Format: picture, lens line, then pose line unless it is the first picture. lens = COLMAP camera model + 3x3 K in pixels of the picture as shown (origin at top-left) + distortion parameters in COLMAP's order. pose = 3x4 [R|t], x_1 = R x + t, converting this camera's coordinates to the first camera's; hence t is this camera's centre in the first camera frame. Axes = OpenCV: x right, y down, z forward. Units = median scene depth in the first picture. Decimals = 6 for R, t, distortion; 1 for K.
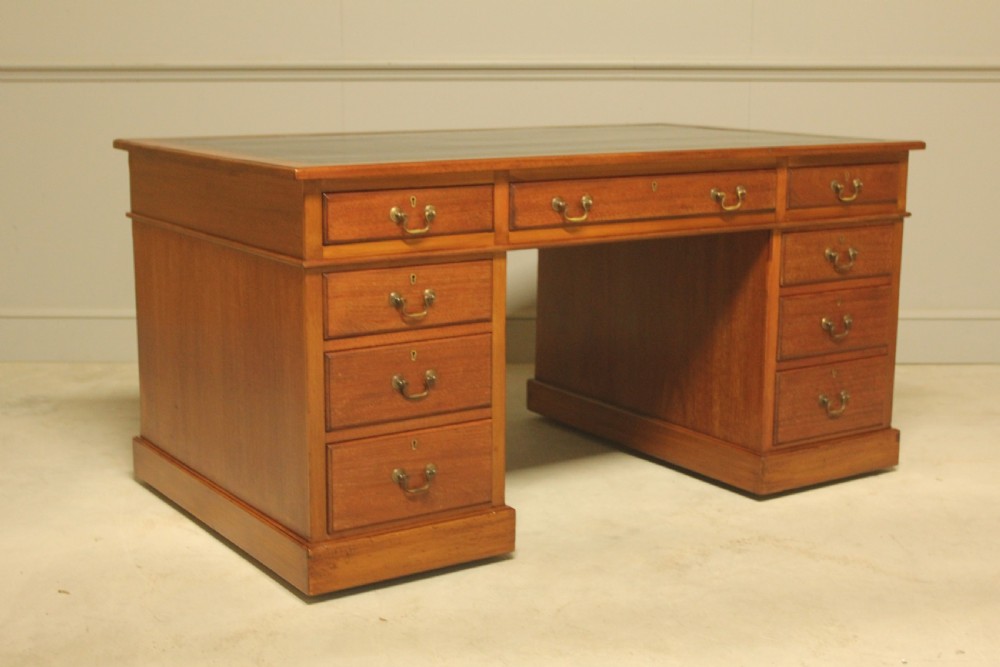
lens RADIAL K [[1397.8, 0, 496.0], [0, 1397.8, 314.3], [0, 0, 1]] dist [0.048571, 0.000000]
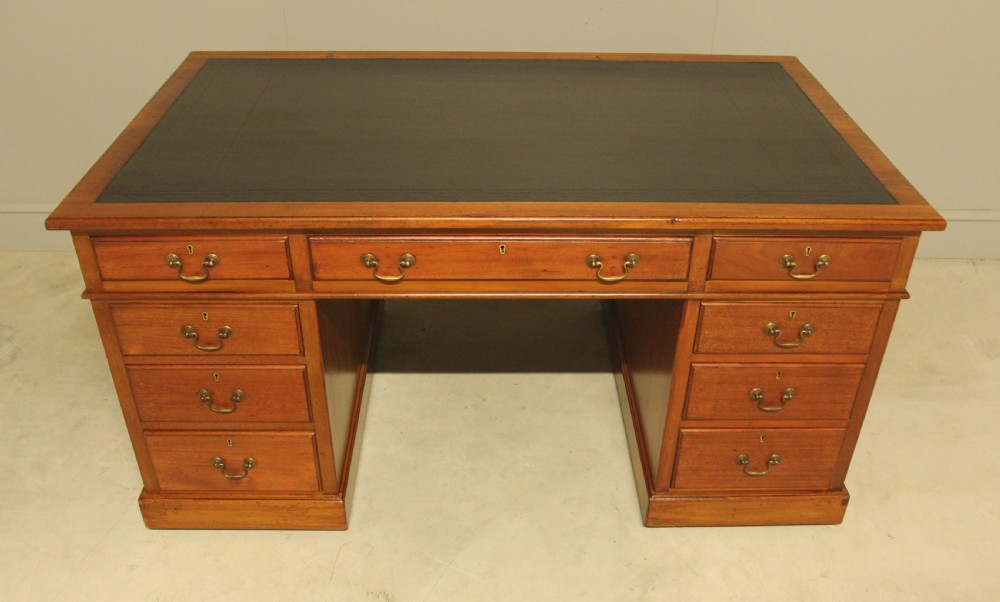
lens RADIAL K [[901.2, 0, 501.7], [0, 901.2, 324.0], [0, 0, 1]] dist [-0.071754, 0.025022]
pose [[0.846225, 0.300059, -0.440305, 0.387156], [-0.102194, 0.902416, 0.418572, -0.294315], [0.522934, -0.309210, 0.794310, 0.548383]]
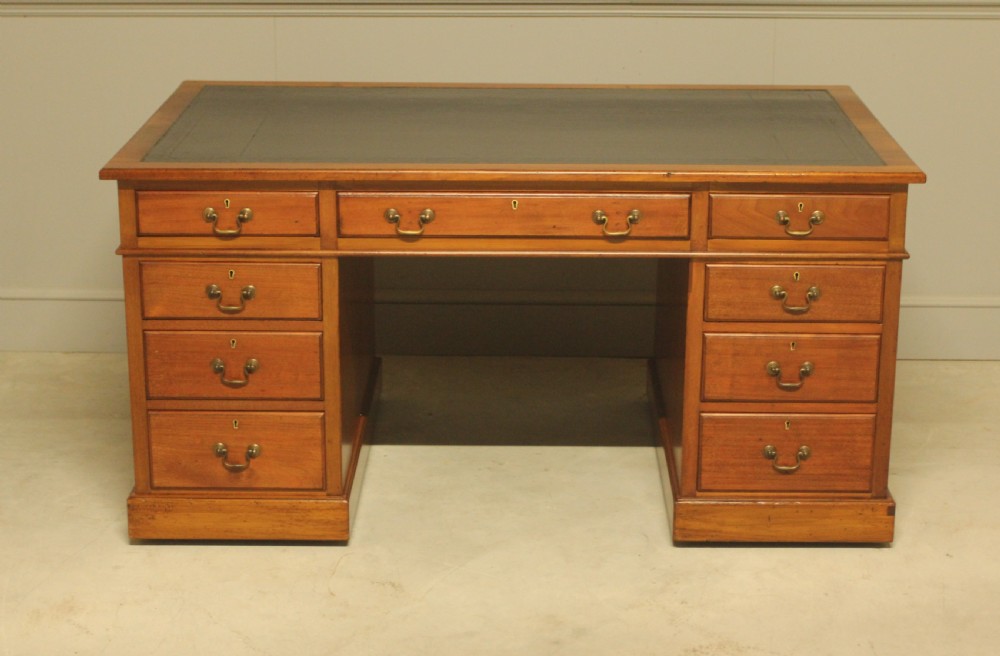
lens RADIAL K [[1943.0, 0, 516.4], [0, 1943.0, 316.9], [0, 0, 1]] dist [0.056847, 0.000000]
pose [[0.834684, 0.158685, -0.527372, 0.853195], [-0.098705, 0.985189, 0.140217, -0.208242], [0.541811, -0.064983, 0.837985, -0.127199]]
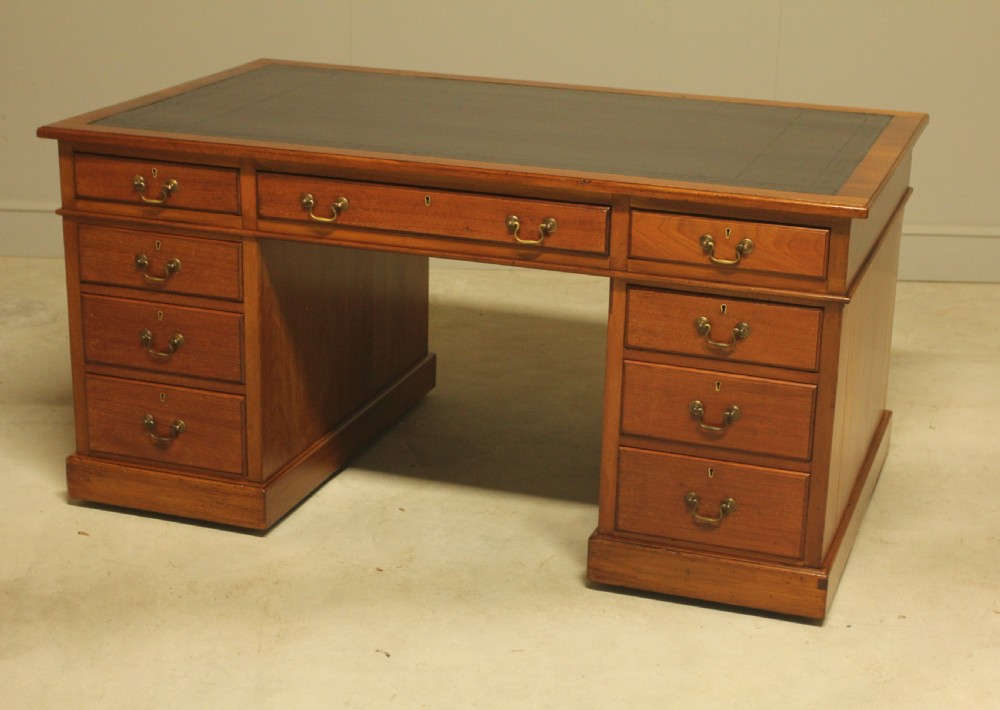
lens RADIAL K [[1678.3, 0, 553.0], [0, 1678.3, 315.3], [0, 0, 1]] dist [0.012424, 0.000000]
pose [[0.641284, 0.240281, -0.728711, 0.995694], [-0.164104, 0.970679, 0.175651, -0.228609], [0.749550, 0.006942, 0.661911, 0.355431]]
